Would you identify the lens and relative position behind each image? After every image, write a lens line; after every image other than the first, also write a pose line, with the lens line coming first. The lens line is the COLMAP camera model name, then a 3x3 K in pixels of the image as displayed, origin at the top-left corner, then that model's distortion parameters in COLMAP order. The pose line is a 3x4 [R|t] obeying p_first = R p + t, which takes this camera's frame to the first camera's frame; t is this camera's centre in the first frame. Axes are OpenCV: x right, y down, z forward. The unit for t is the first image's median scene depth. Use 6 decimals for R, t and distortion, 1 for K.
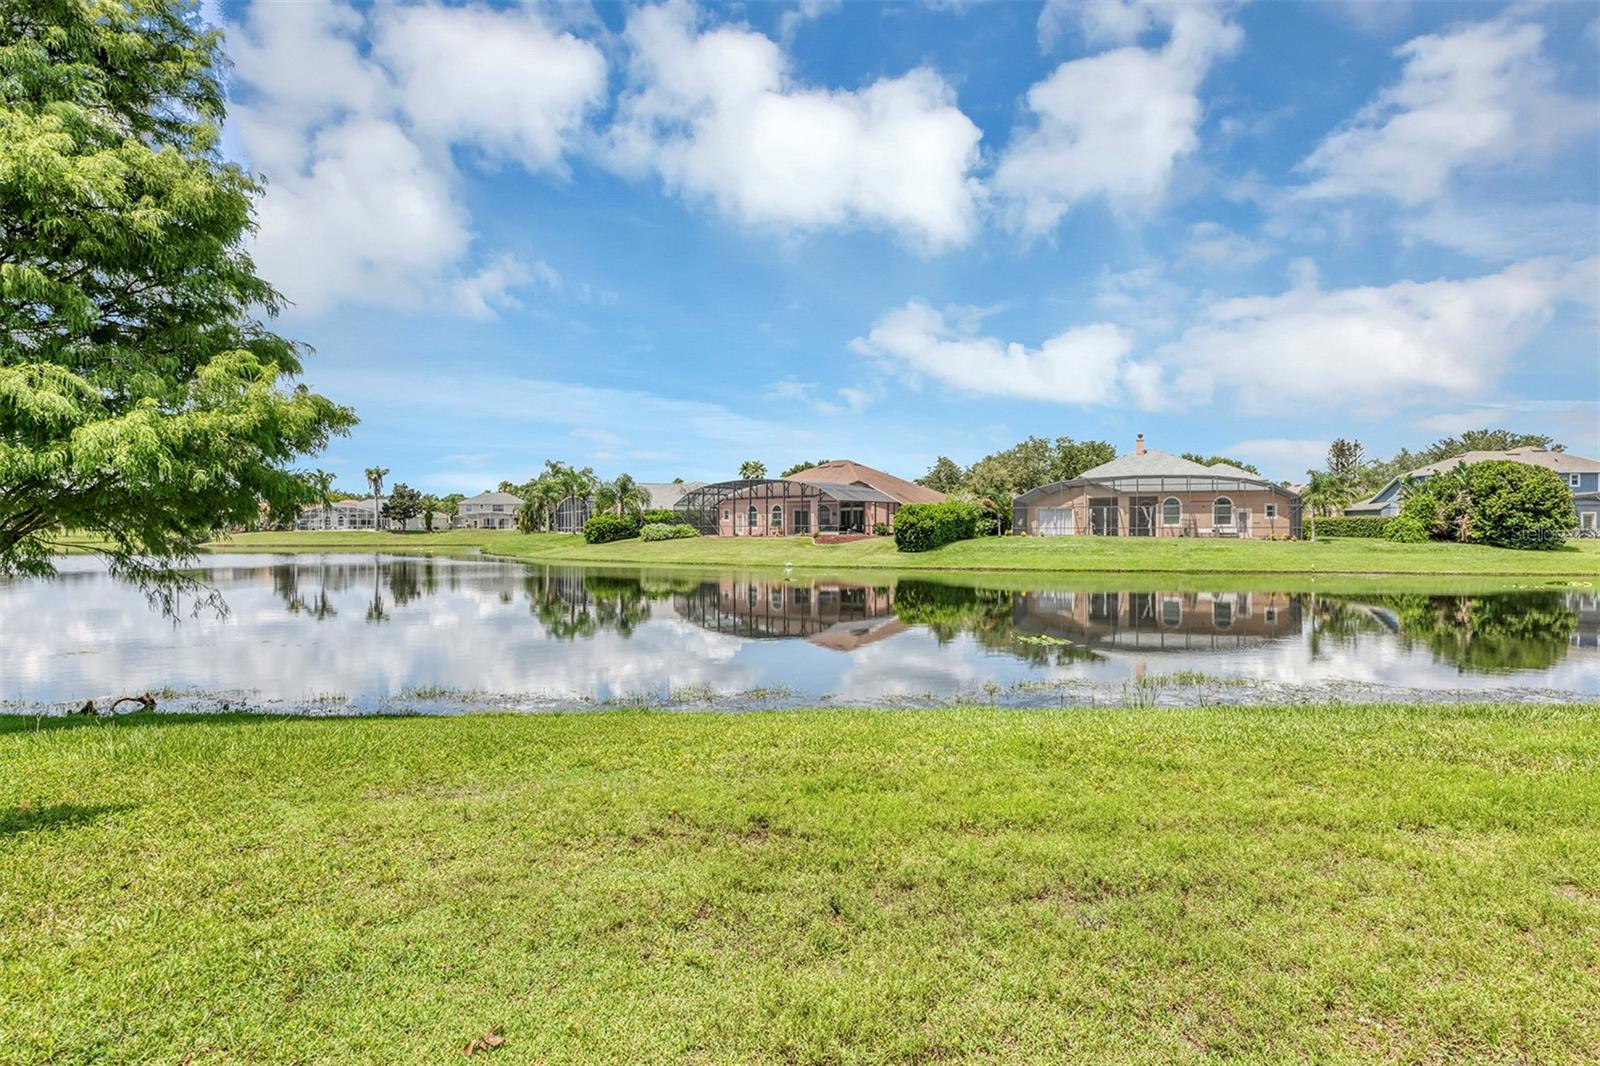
lens RADIAL K [[915.9, 0, 798.3], [0, 915.9, 532.8], [0, 0, 1]] dist [0.003186, -0.000550]
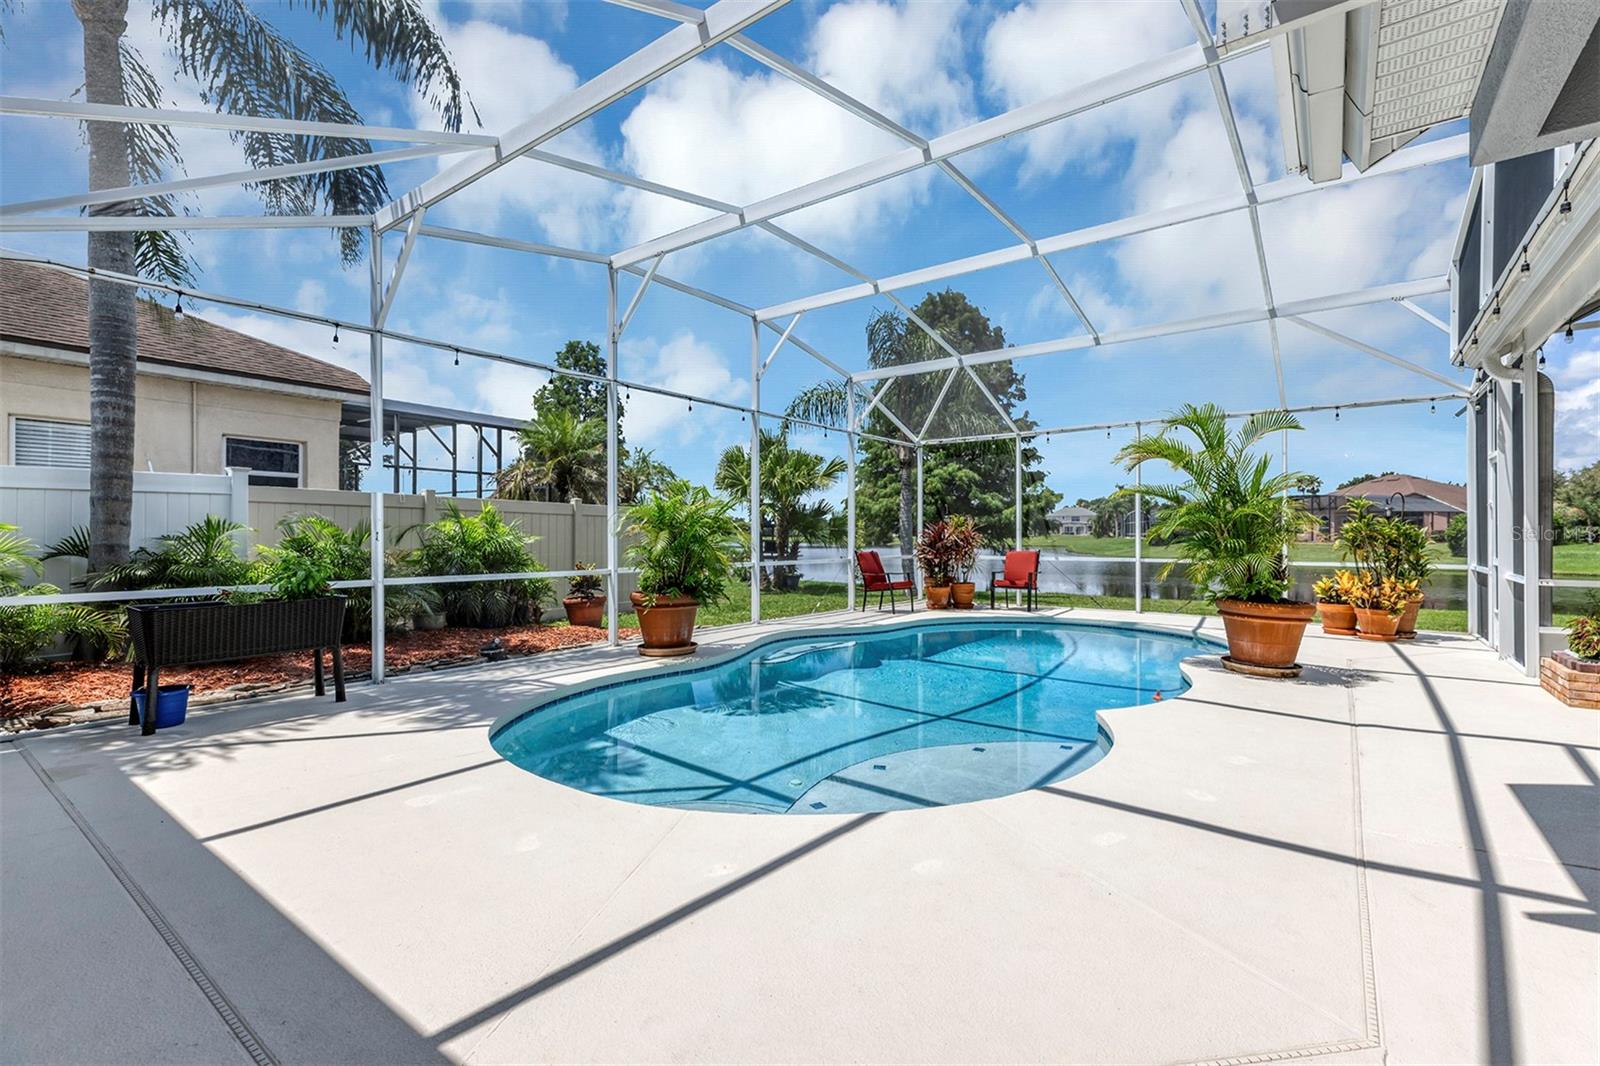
lens RADIAL K [[713.1, 0, 802.1], [0, 713.1, 535.3], [0, 0, 1]] dist [0.010782, 0.000494]
pose [[0.780497, 0.002716, -0.625153, 0.032753], [-0.004039, 0.999992, -0.000698, -0.001518], [0.625146, 0.003070, 0.780502, -0.164828]]
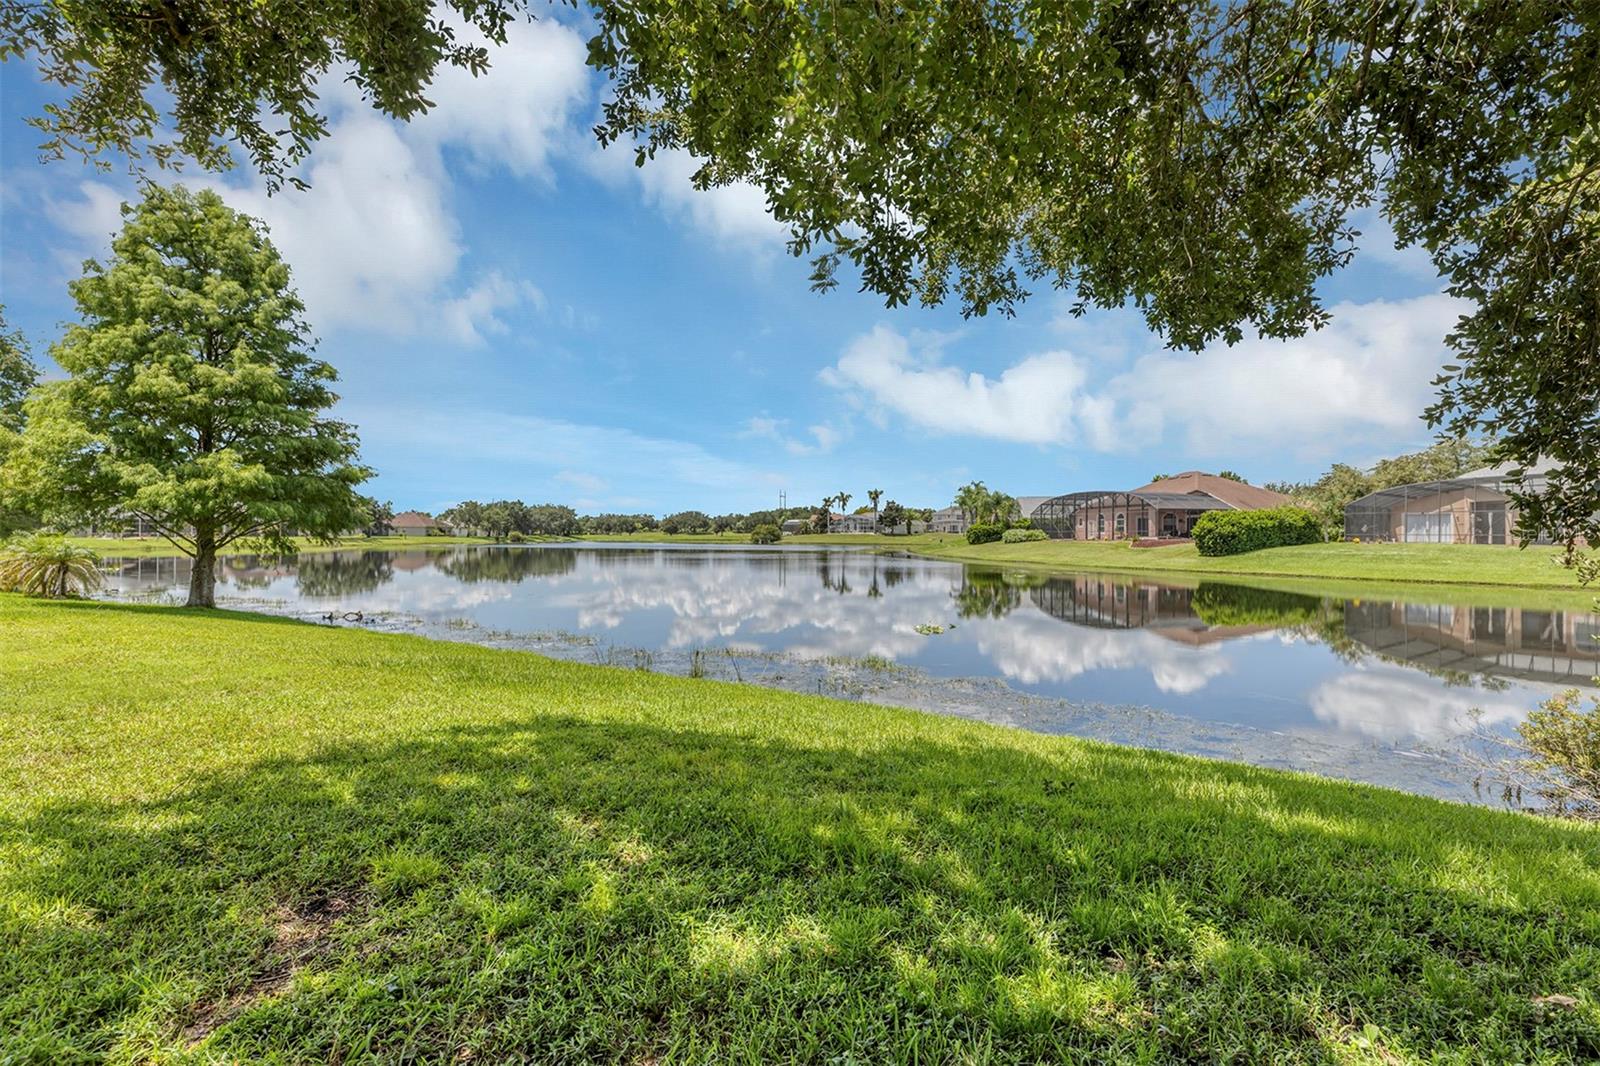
lens RADIAL K [[713.1, 0, 796.9], [0, 713.1, 531.5], [0, 0, 1]] dist [0.010782, 0.000494]
pose [[0.821252, 0.004103, -0.570551, 0.171329], [-0.008192, 0.999956, -0.004600, -0.000021], [0.570507, 0.008451, 0.821249, 0.038431]]
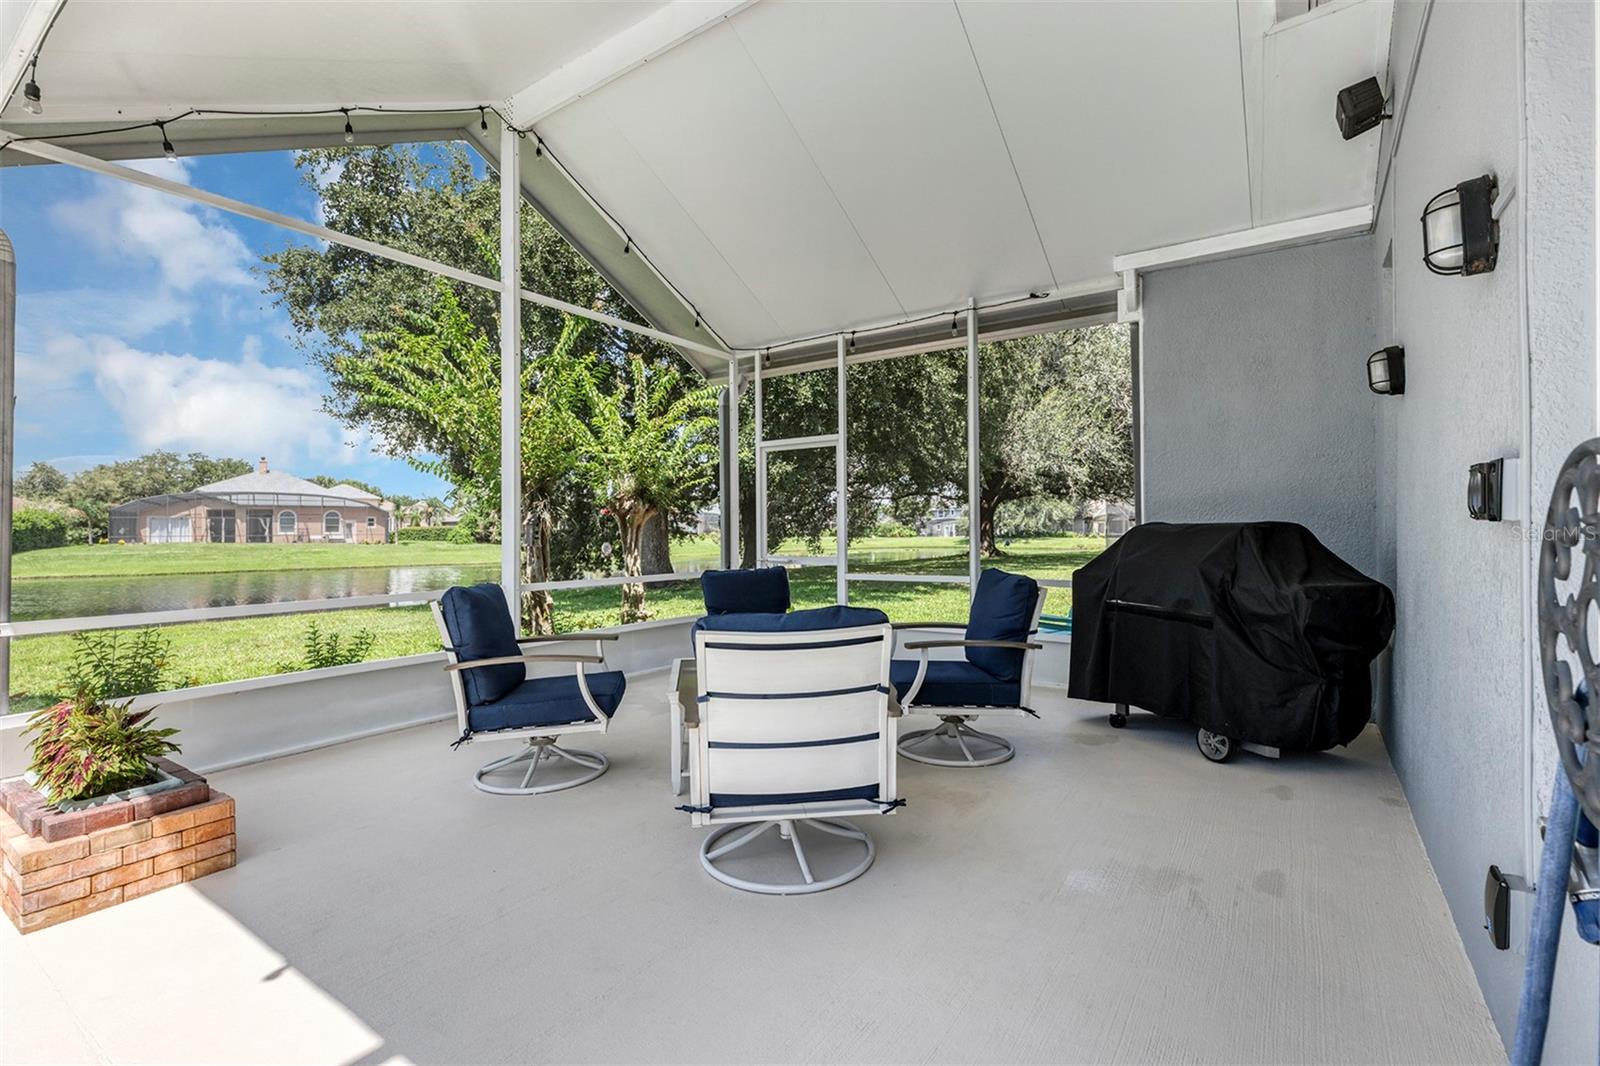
lens RADIAL K [[713.1, 0, 793.5], [0, 713.1, 529.9], [0, 0, 1]] dist [0.010782, 0.000494]
pose [[0.601915, -0.002227, 0.798557, 0.042099], [0.009460, 0.999946, -0.004342, -0.001704], [-0.798504, 0.010168, 0.601904, -0.113496]]
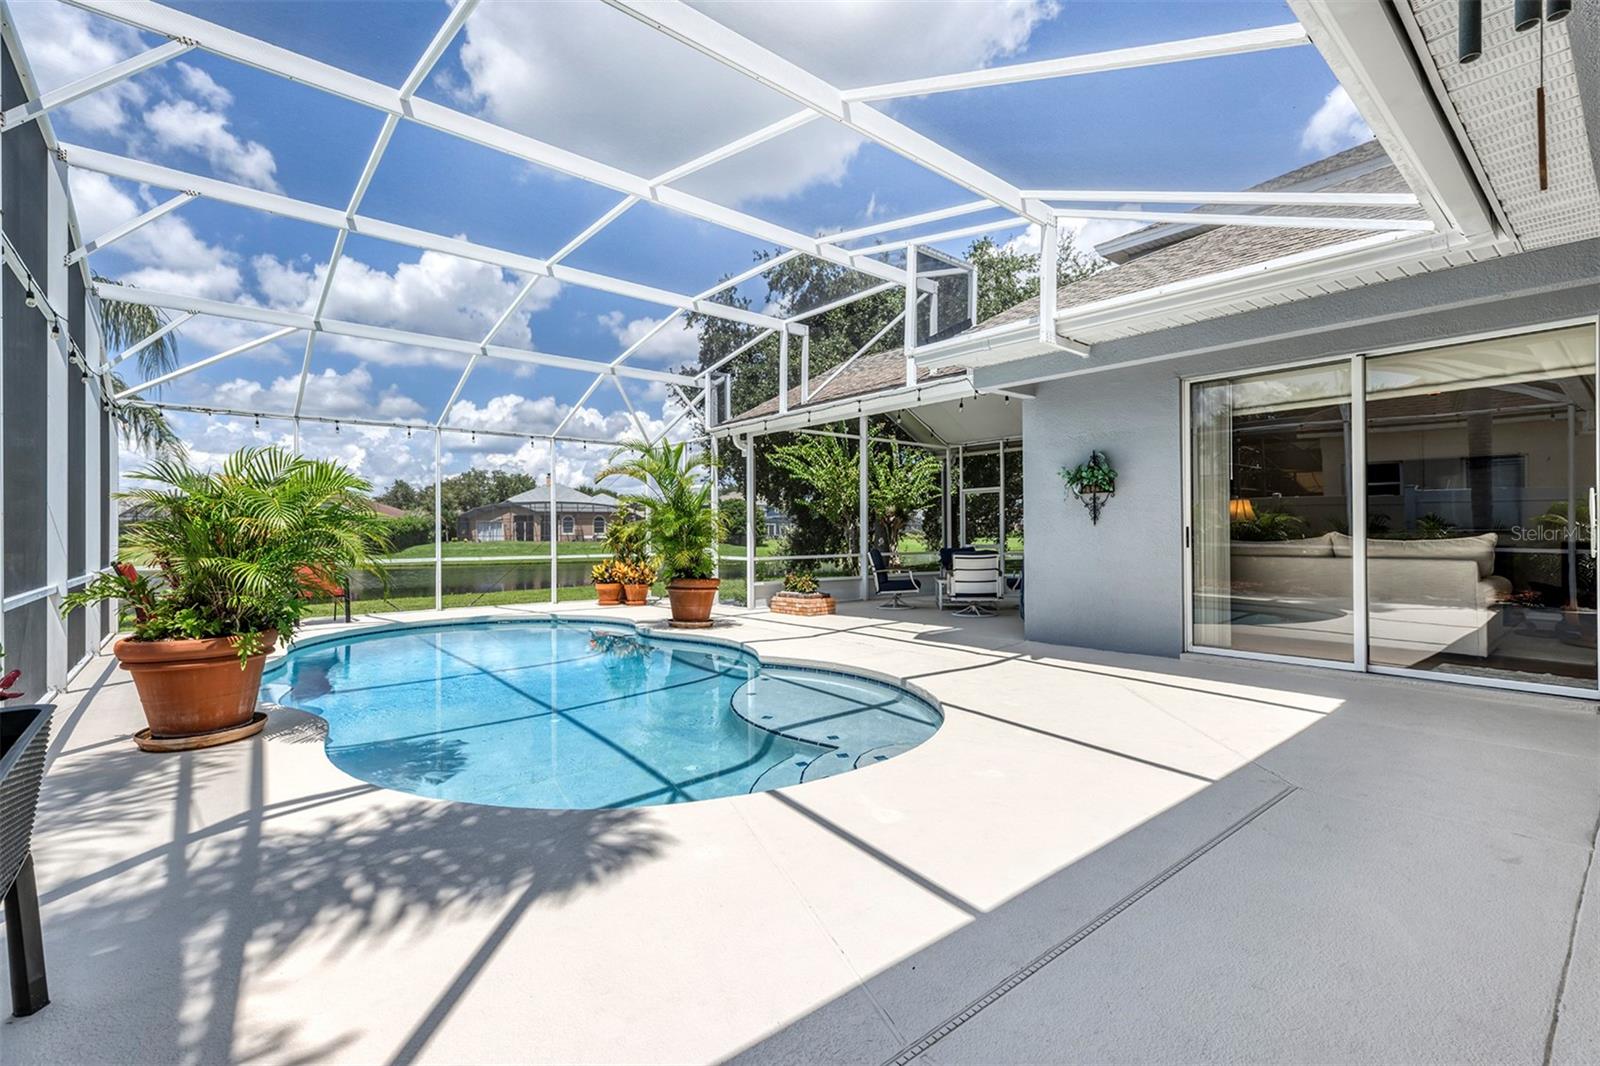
lens RADIAL K [[713.1, 0, 797.7], [0, 713.1, 529.3], [0, 0, 1]] dist [0.010782, 0.000494]
pose [[0.784386, 0.000734, 0.620272, -0.034575], [0.006758, 0.999930, -0.009729, -0.001222], [-0.620236, 0.011823, 0.784326, -0.173102]]
